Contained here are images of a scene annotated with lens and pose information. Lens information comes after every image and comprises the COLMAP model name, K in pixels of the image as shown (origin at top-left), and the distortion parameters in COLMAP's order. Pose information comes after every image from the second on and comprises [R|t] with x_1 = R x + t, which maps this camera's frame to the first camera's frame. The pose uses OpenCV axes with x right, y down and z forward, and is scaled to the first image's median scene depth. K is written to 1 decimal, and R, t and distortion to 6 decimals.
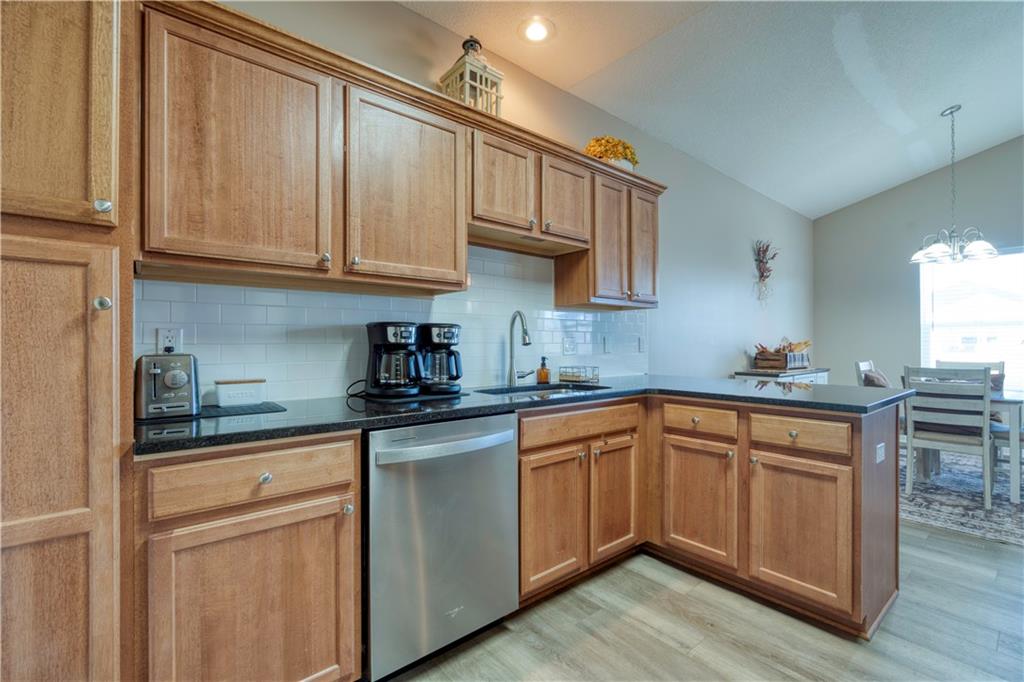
lens RADIAL K [[445.7, 0, 516.7], [0, 445.7, 345.6], [0, 0, 1]] dist [-0.000813, 0.001720]
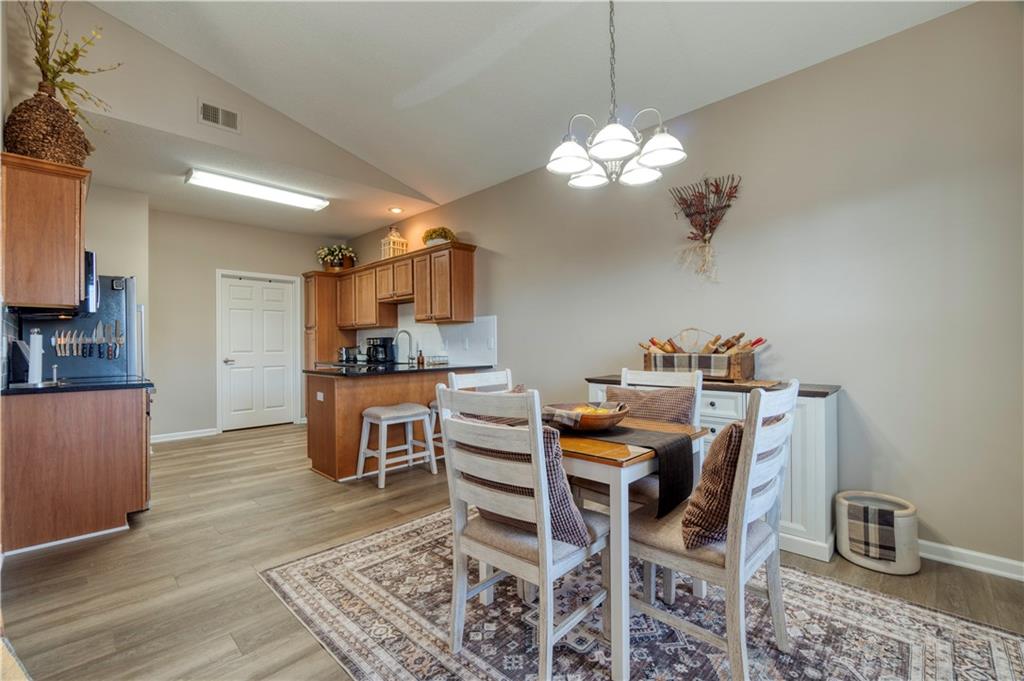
lens RADIAL K [[445.7, 0, 522.0], [0, 445.7, 344.5], [0, 0, 1]] dist [-0.000813, 0.001720]
pose [[0.109116, -0.000283, -0.994029, 1.849495], [0.009158, 0.999958, 0.000720, 0.000747], [0.993987, -0.009182, 0.109114, 1.055807]]
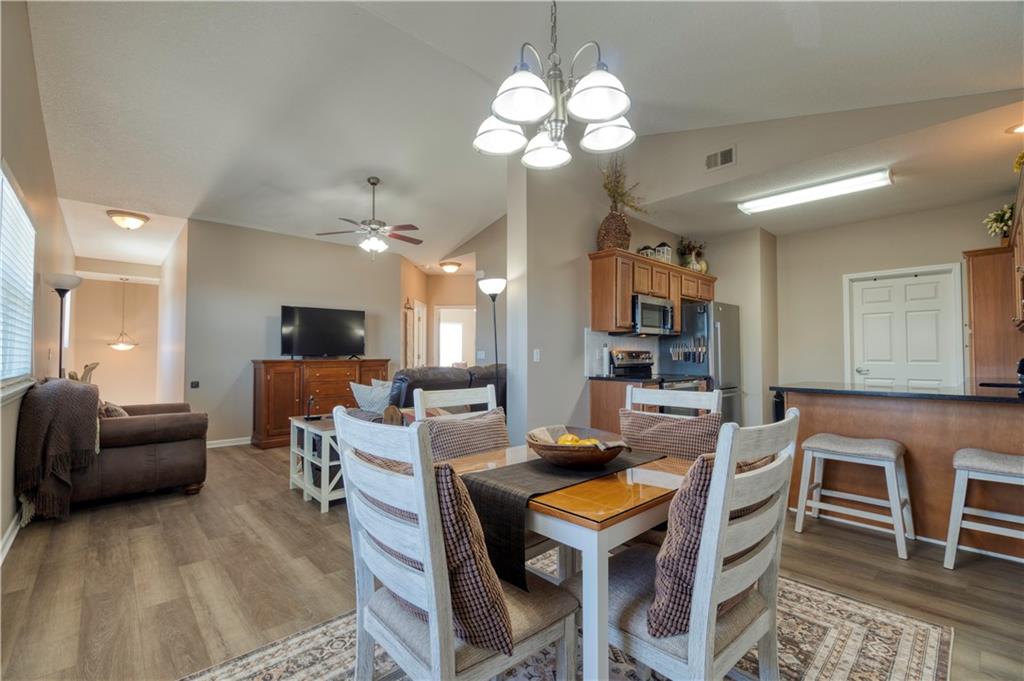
lens RADIAL K [[445.7, 0, 519.9], [0, 445.7, 342.1], [0, 0, 1]] dist [-0.000813, 0.001720]
pose [[-0.998565, -0.002768, -0.053491, 1.264279], [-0.001275, 0.999609, -0.027929, -0.000941], [0.053547, -0.027821, -0.998178, 1.735367]]
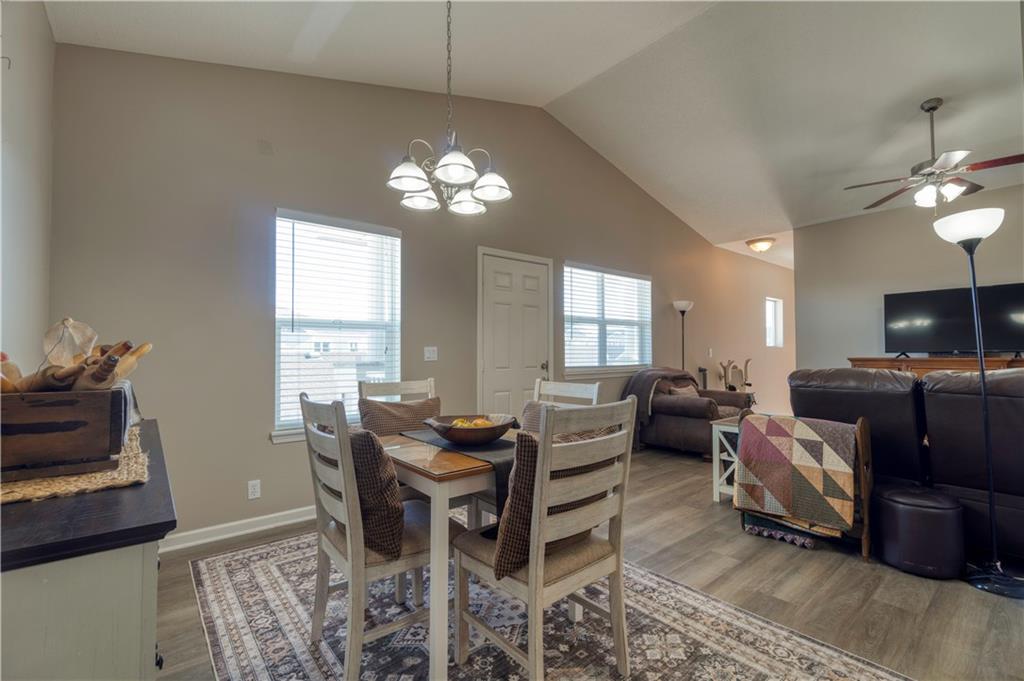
lens RADIAL K [[445.7, 0, 514.8], [0, 445.7, 342.9], [0, 0, 1]] dist [-0.000813, 0.001720]
pose [[0.012955, 0.022923, 0.999653, 0.550139], [0.005553, 0.999720, -0.022997, -0.001714], [-0.999901, 0.005849, 0.012824, 1.148231]]
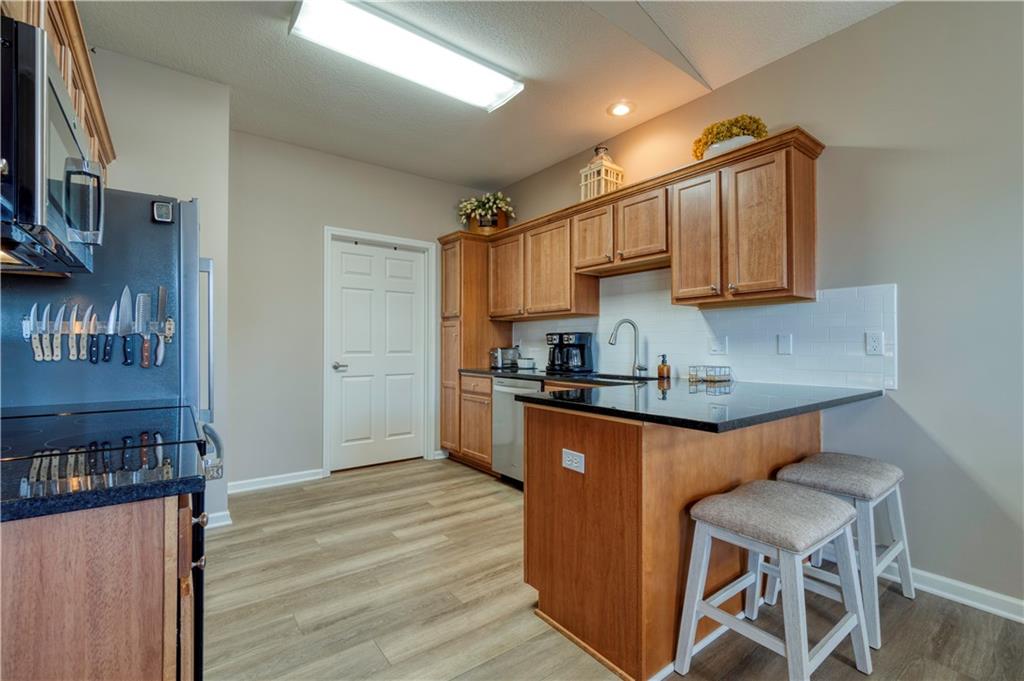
lens RADIAL K [[445.7, 0, 515.7], [0, 445.7, 343.8], [0, 0, 1]] dist [-0.000813, 0.001720]
pose [[-0.038756, -0.003993, -0.999241, 1.055536], [-0.001553, 0.999991, -0.003936, 0.001850], [0.999248, 0.001399, -0.038761, 0.558638]]
